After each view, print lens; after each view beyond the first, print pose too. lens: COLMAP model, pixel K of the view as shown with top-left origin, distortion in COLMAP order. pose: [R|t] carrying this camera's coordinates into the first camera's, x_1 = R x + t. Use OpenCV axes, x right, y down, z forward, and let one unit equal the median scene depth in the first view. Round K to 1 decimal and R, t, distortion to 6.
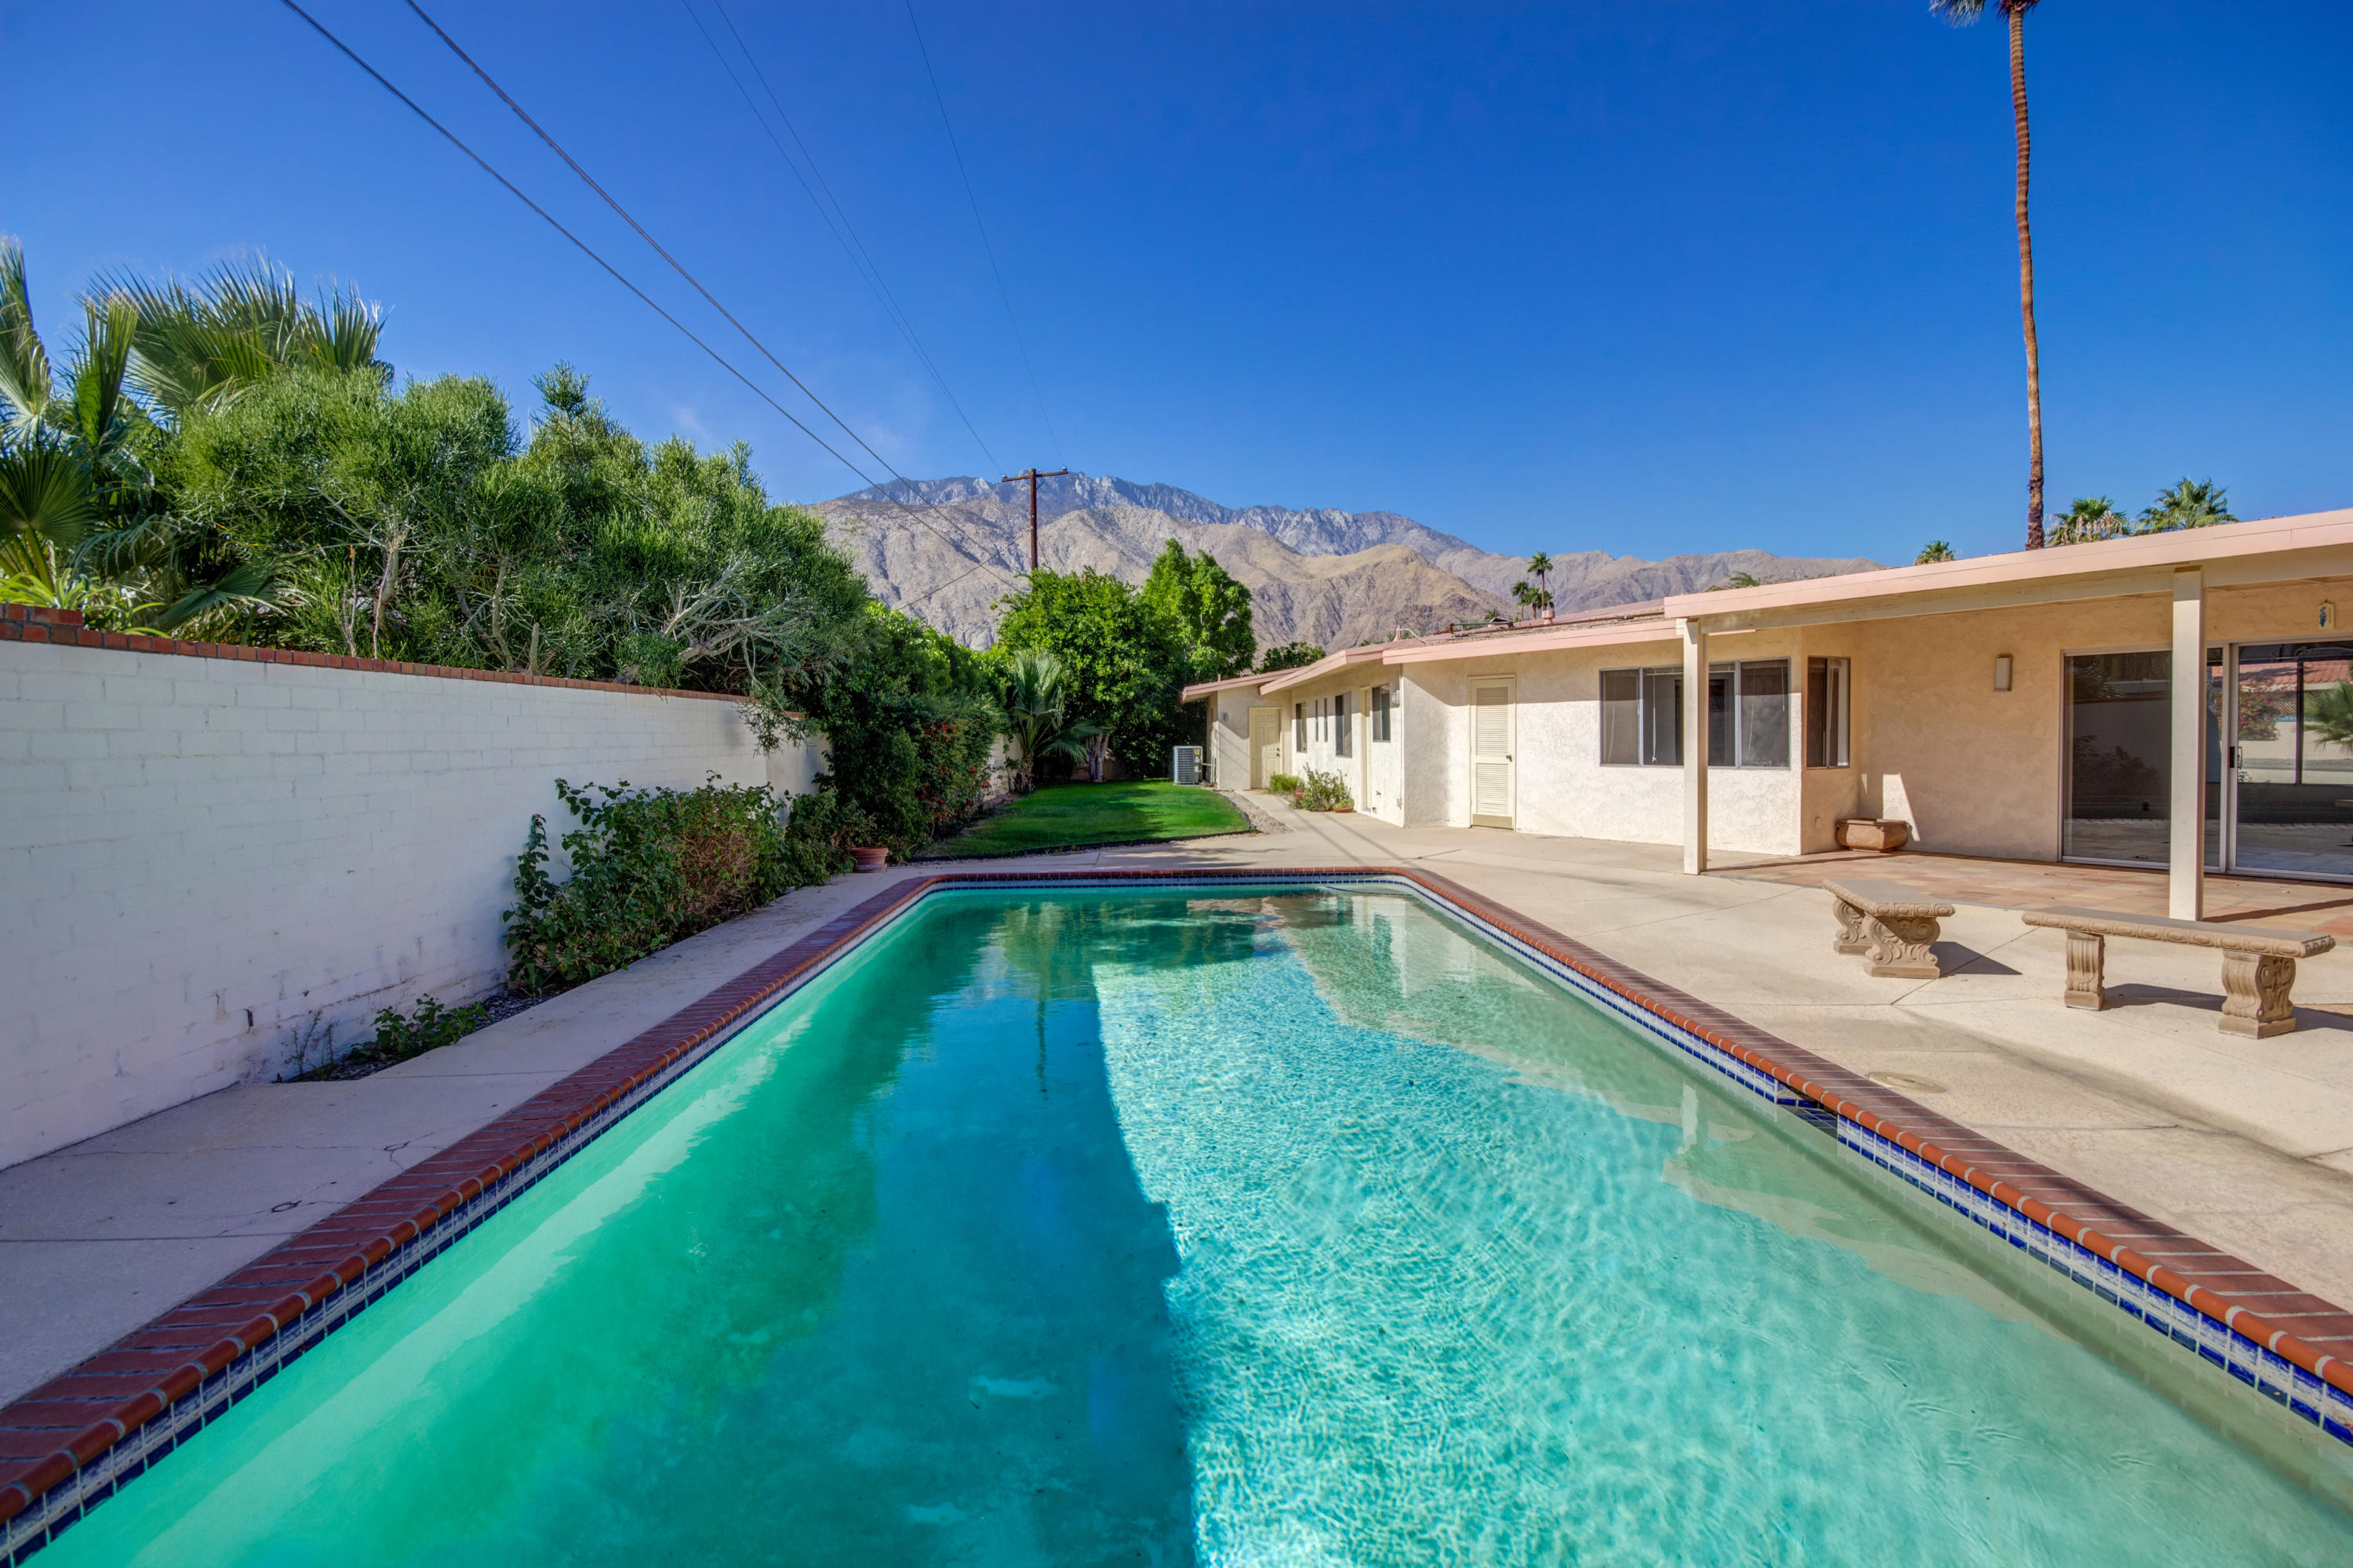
lens RADIAL K [[1121.6, 0, 1166.1], [0, 1121.6, 774.8], [0, 0, 1]] dist [-0.012377, -0.000458]
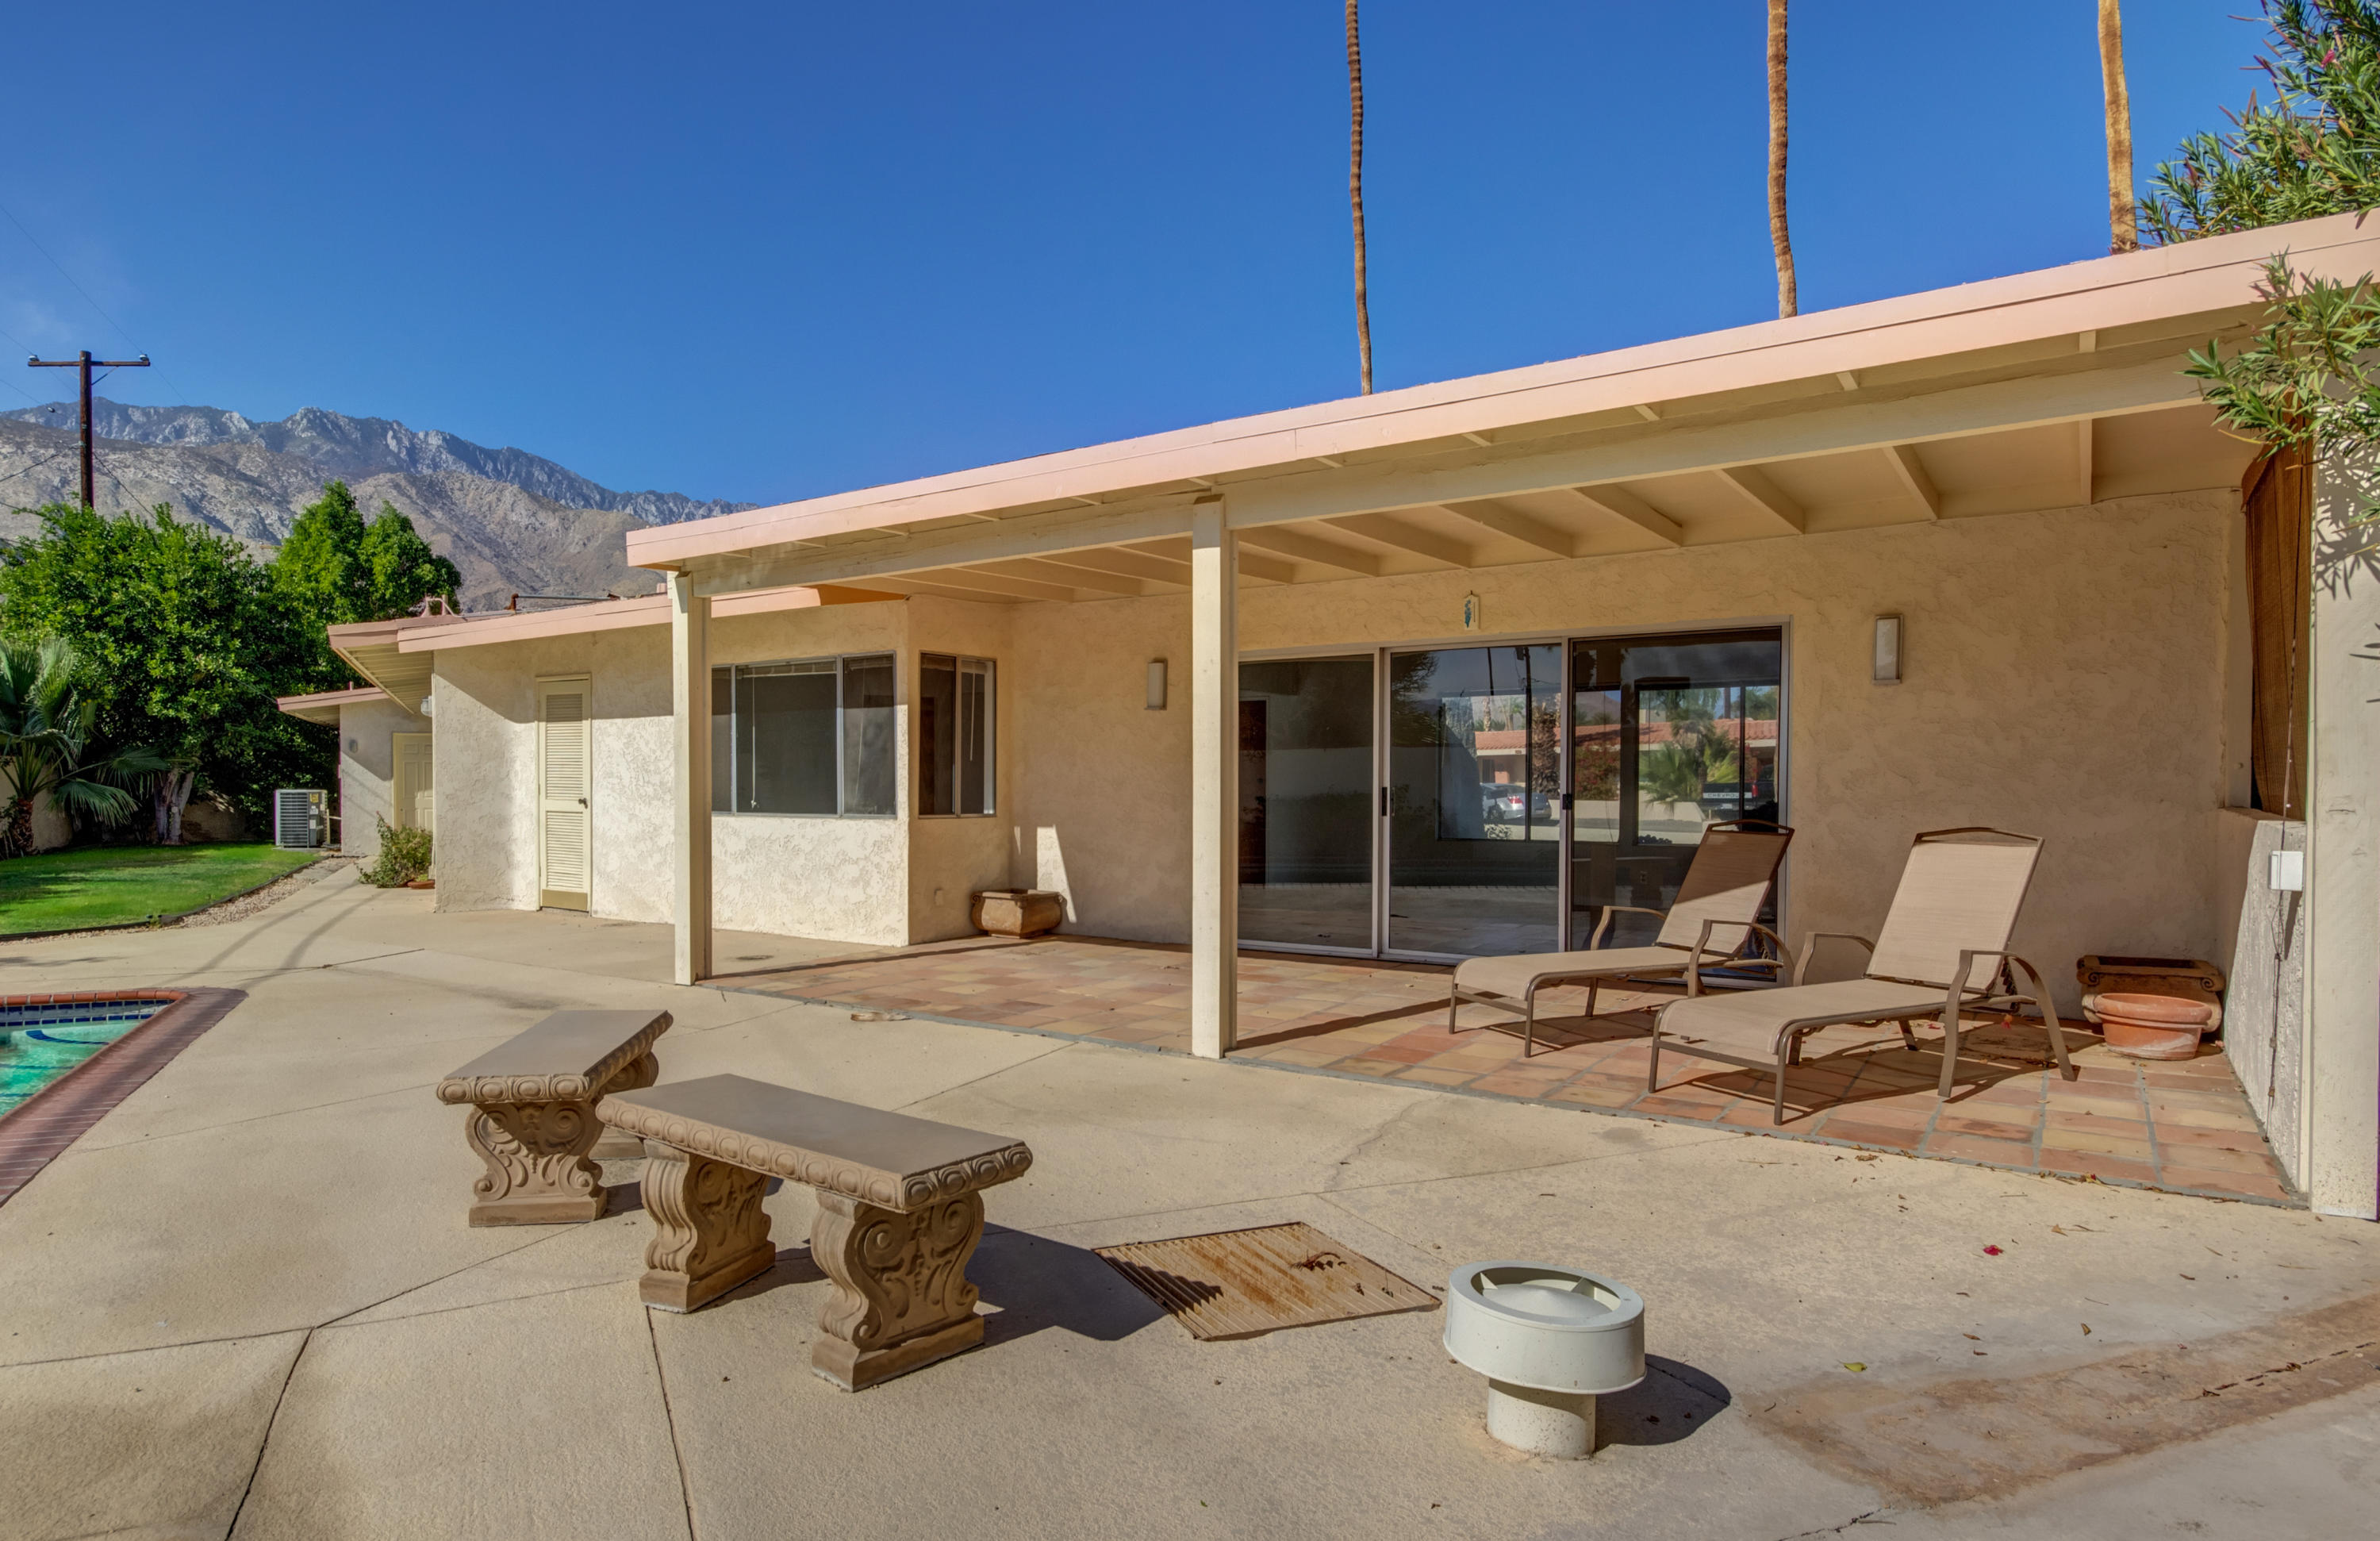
lens RADIAL K [[1371.2, 0, 1117.5], [0, 1371.2, 822.9], [0, 0, 1]] dist [0.000749, -0.000215]
pose [[0.917922, 0.004375, 0.396736, 0.116924], [-0.000081, 0.999941, -0.010837, 0.002272], [-0.396760, 0.009916, 0.917869, 0.060941]]
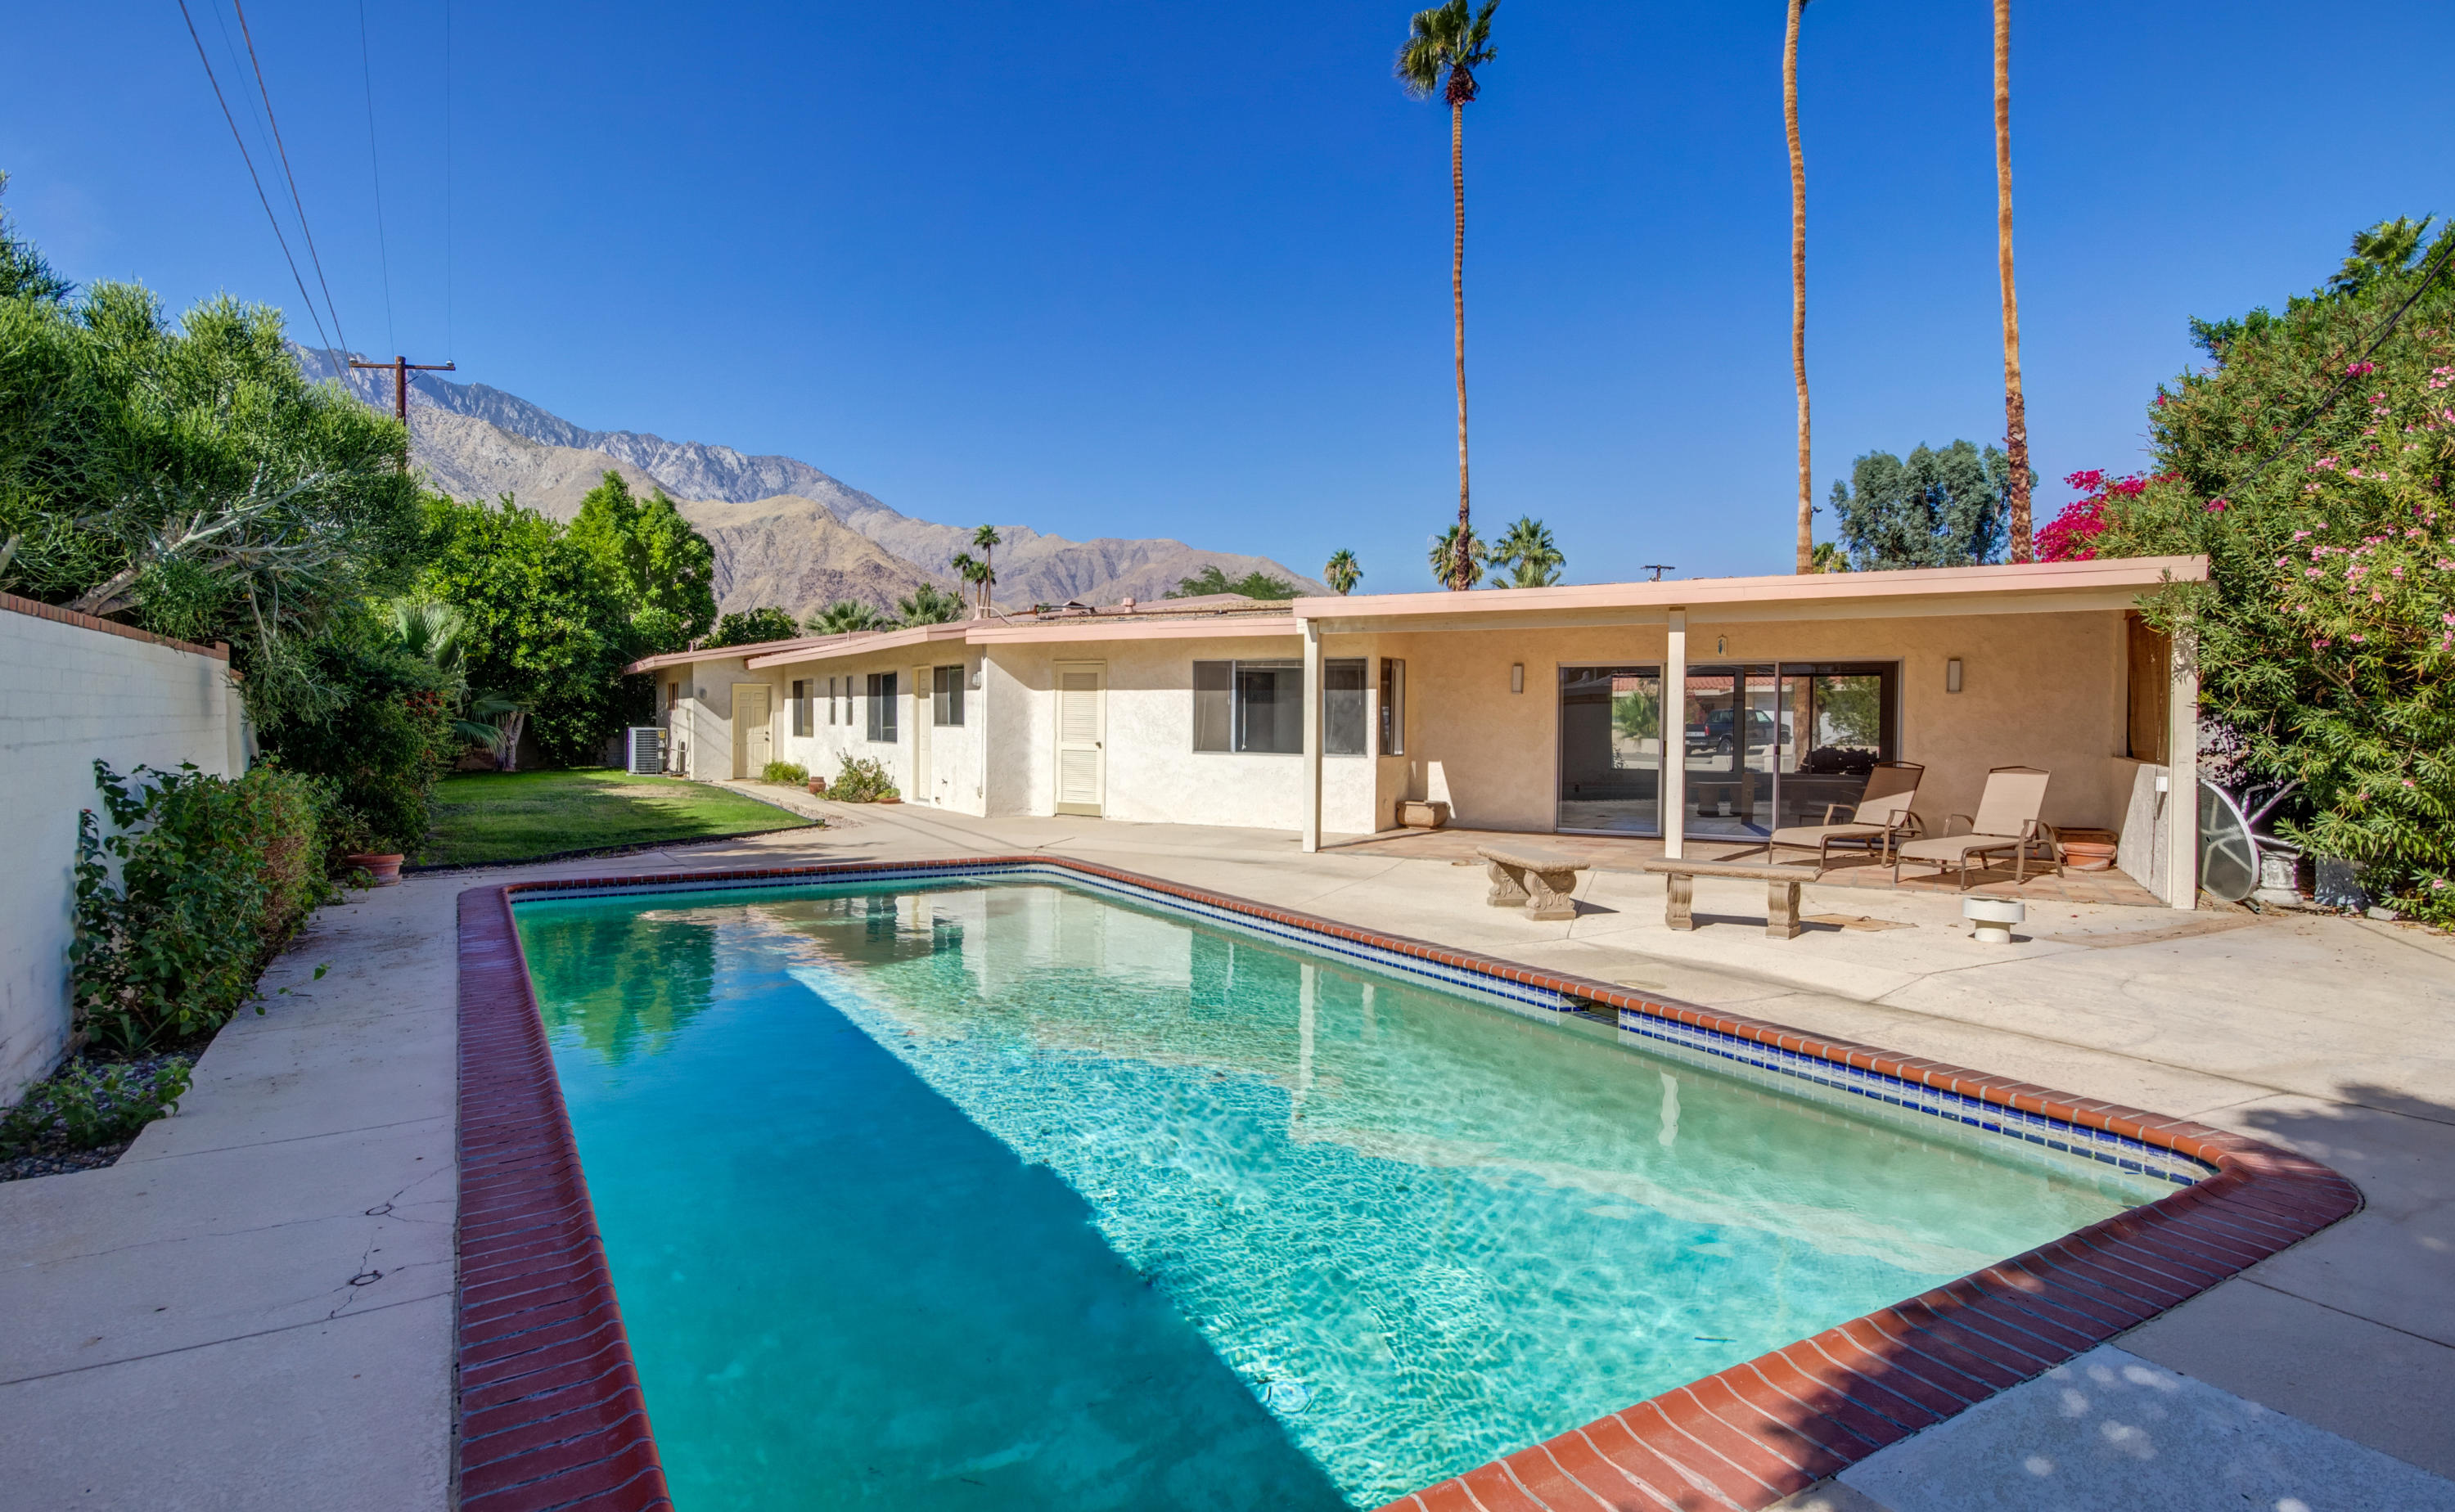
lens RADIAL K [[1261.2, 0, 1213.2], [0, 1261.2, 750.7], [0, 0, 1]] dist [0.006863, 0.000533]
pose [[0.867396, 0.007297, 0.497565, -0.069209], [-0.001929, 0.999934, -0.011301, 0.001115], [-0.497615, 0.008843, 0.867353, -0.010630]]
